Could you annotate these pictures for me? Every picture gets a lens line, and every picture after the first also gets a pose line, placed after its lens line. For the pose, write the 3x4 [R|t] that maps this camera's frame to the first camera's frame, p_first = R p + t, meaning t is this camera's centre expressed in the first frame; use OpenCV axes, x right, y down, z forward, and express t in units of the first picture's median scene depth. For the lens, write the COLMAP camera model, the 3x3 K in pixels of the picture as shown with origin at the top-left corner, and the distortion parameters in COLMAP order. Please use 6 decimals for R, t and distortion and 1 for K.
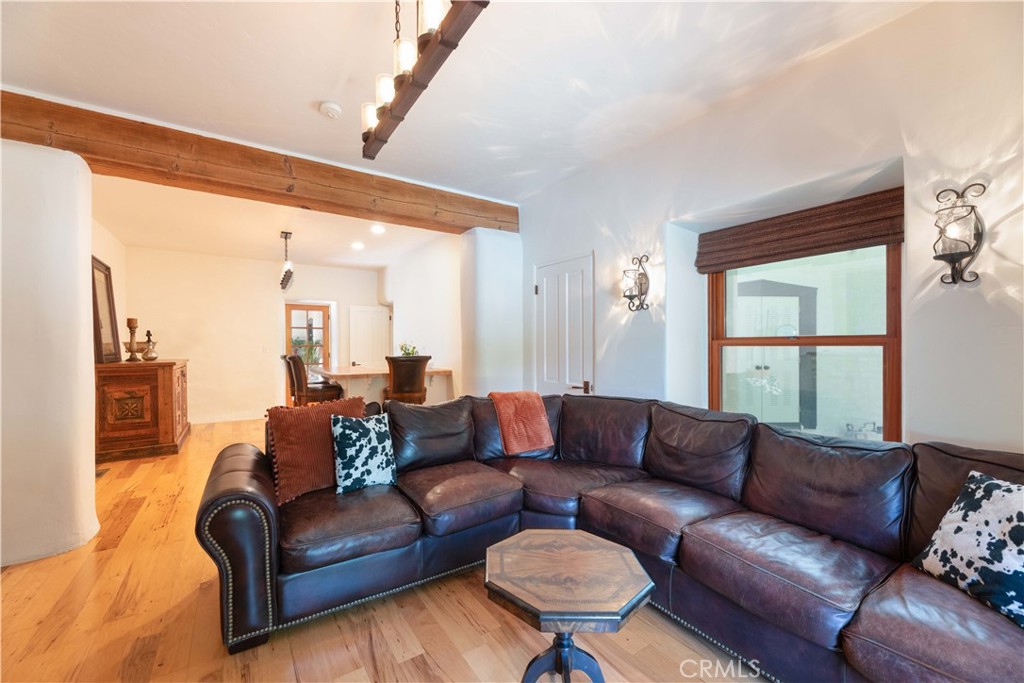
lens RADIAL K [[417.0, 0, 505.6], [0, 417.0, 346.3], [0, 0, 1]] dist [0.002454, 0.000101]
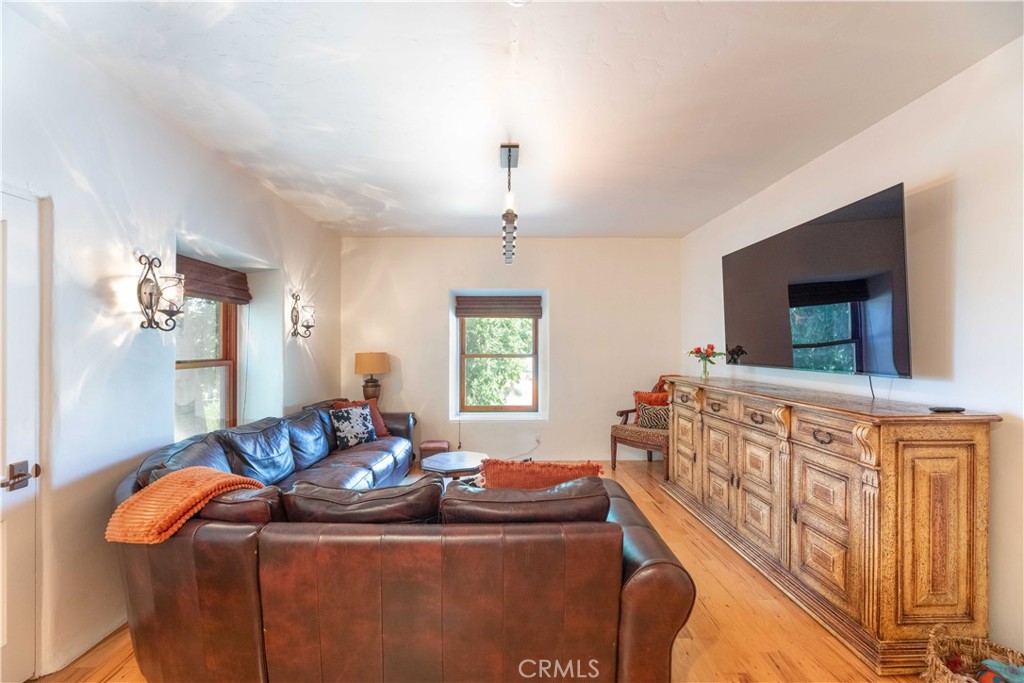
lens RADIAL K [[417.0, 0, 505.6], [0, 417.0, 346.3], [0, 0, 1]] dist [0.002454, 0.000101]
pose [[-0.847522, 0.004890, 0.530738, -0.609479], [0.006651, 0.999977, 0.001408, -0.052646], [-0.530719, 0.004724, -0.847535, 1.298157]]
